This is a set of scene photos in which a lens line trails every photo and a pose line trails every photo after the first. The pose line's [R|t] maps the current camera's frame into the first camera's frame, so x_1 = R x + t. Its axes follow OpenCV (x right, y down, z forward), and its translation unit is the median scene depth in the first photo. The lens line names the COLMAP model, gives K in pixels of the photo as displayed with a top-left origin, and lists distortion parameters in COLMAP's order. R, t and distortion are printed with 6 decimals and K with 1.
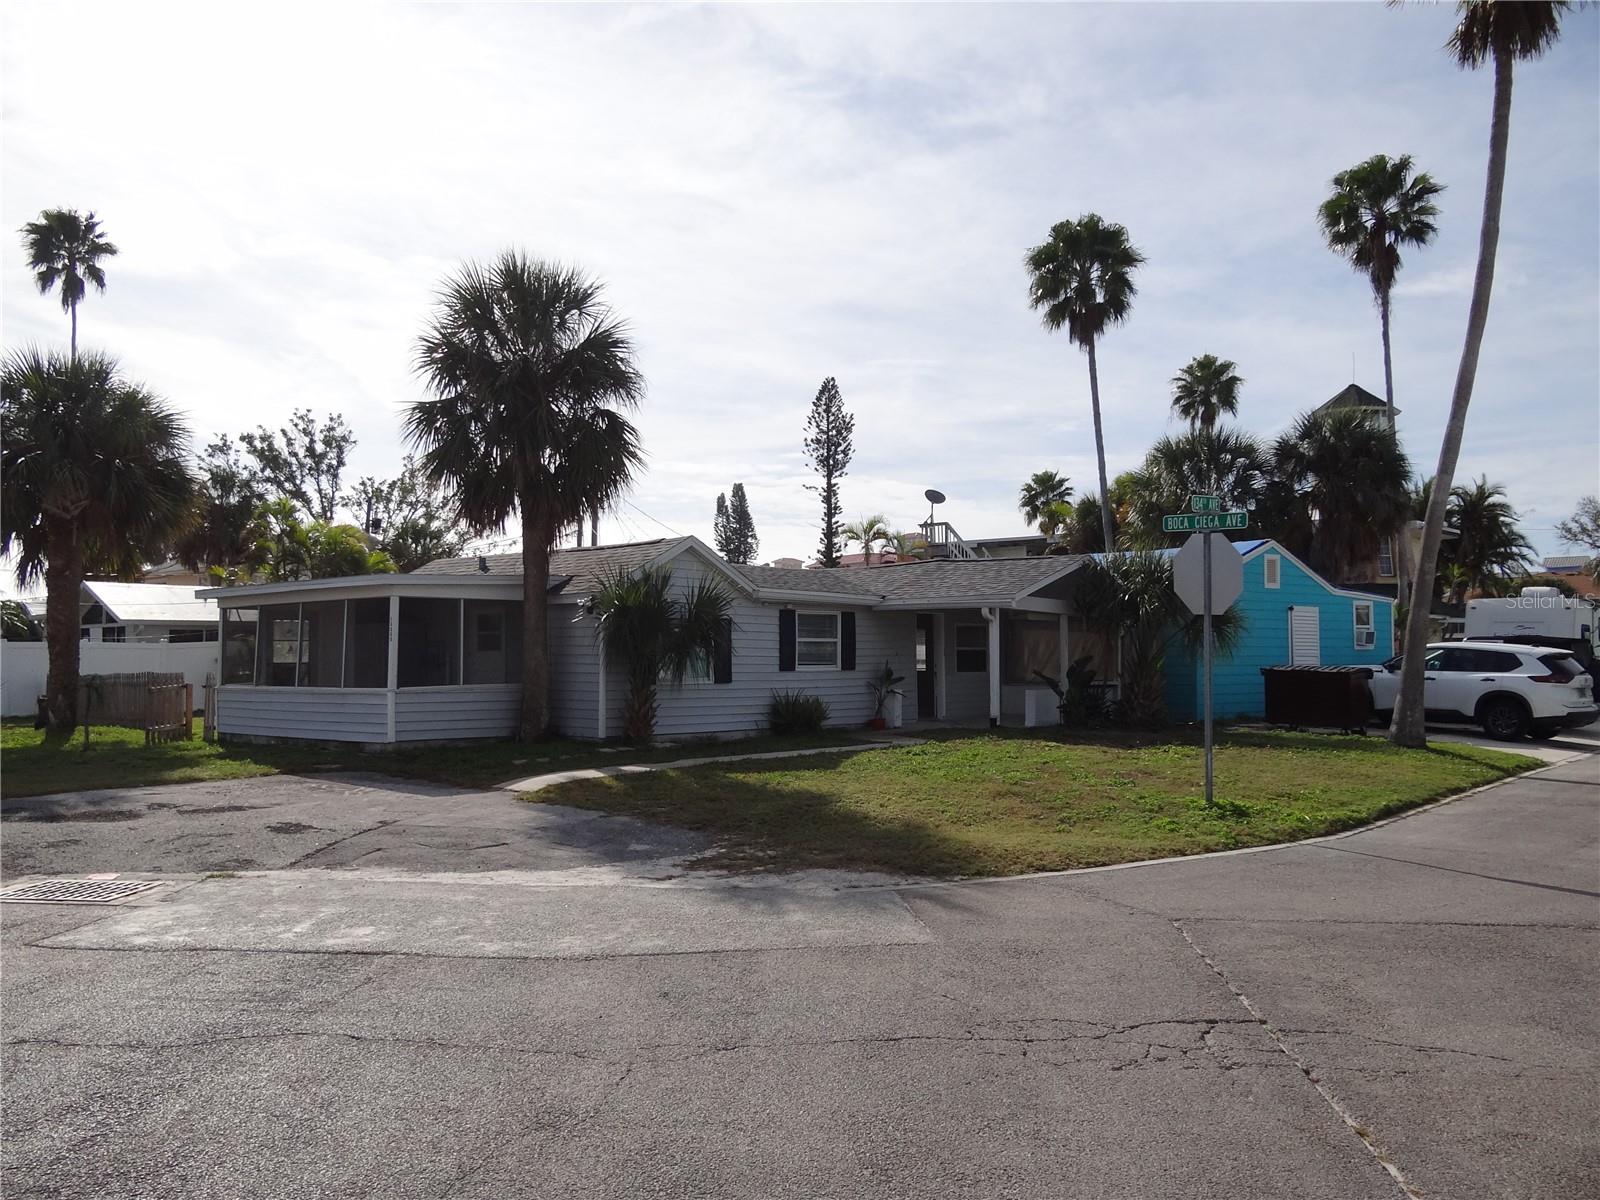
lens RADIAL K [[1328.6, 0, 800.3], [0, 1328.6, 559.1], [0, 0, 1]] dist [-0.004130, 0.009781]
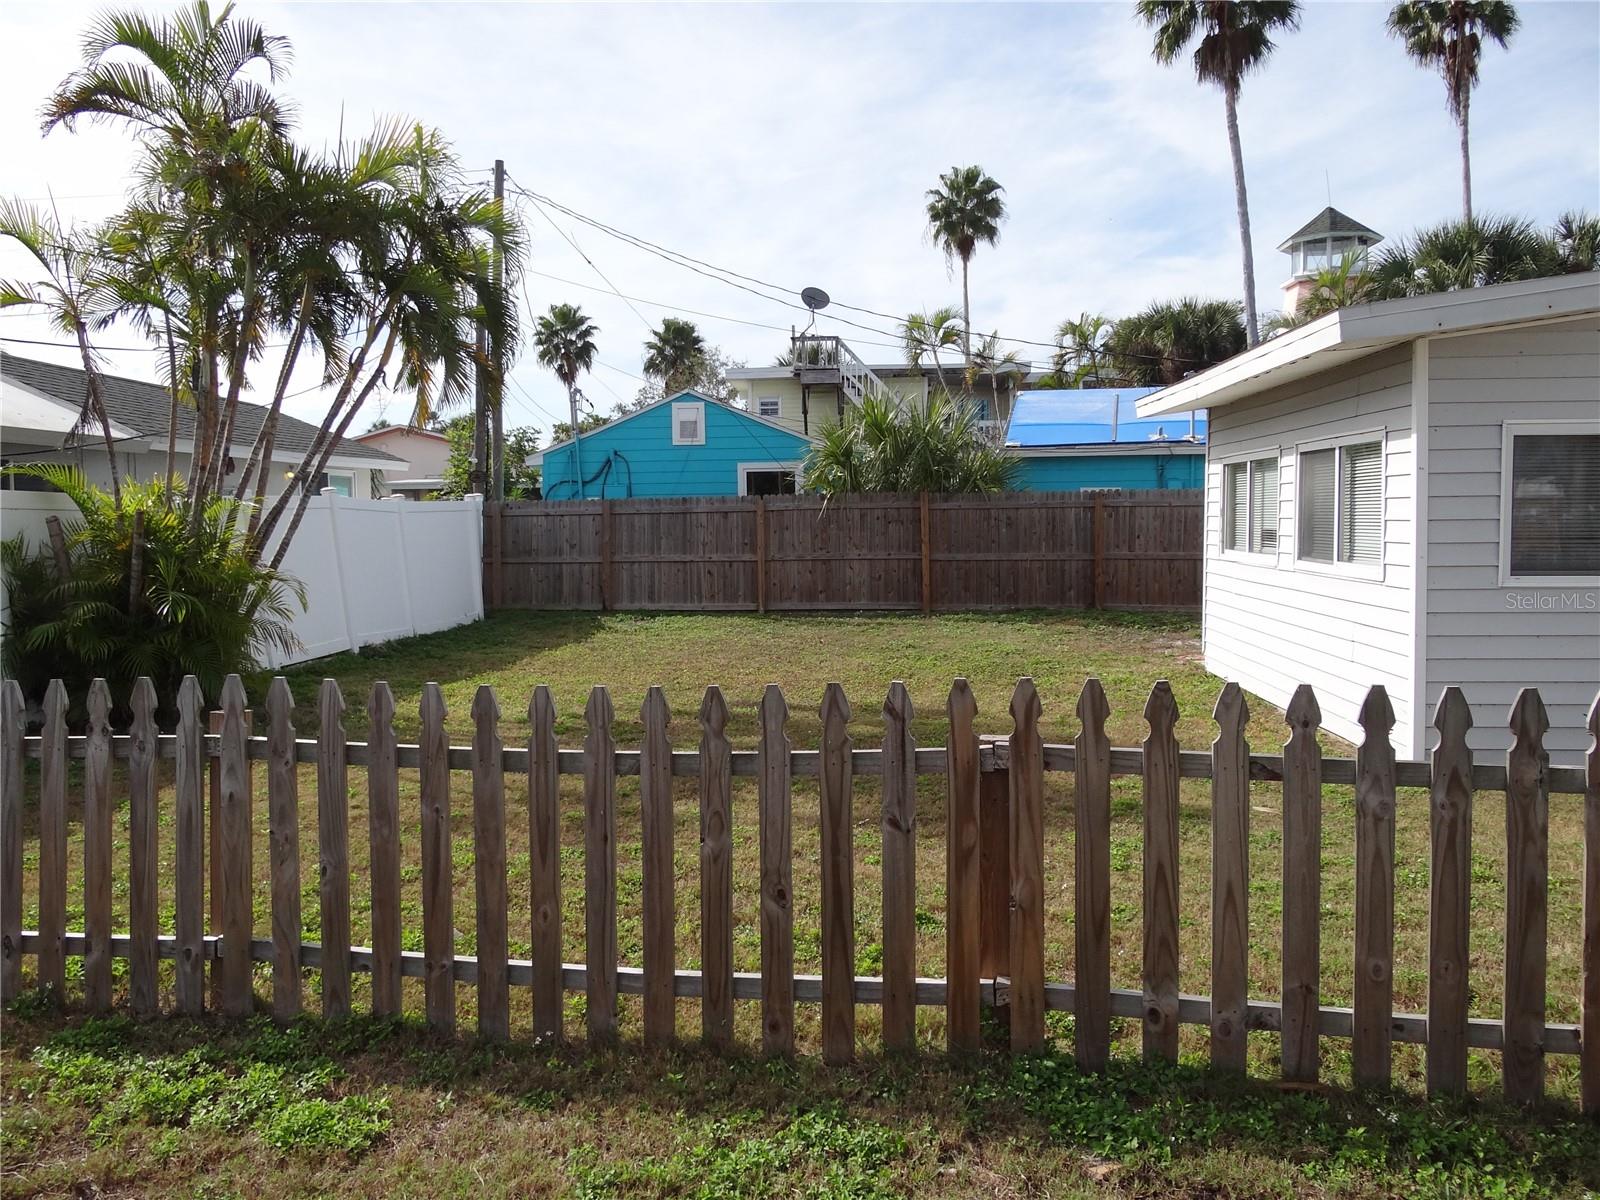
lens RADIAL K [[1271.8, 0, 796.9], [0, 1271.8, 608.7], [0, 0, 1]] dist [-0.008385, 0.003071]
pose [[0.804012, -0.041700, 0.593150, -0.245531], [-0.040693, 0.991340, 0.124852, 0.024837], [-0.593220, -0.124520, 0.795352, 0.367521]]
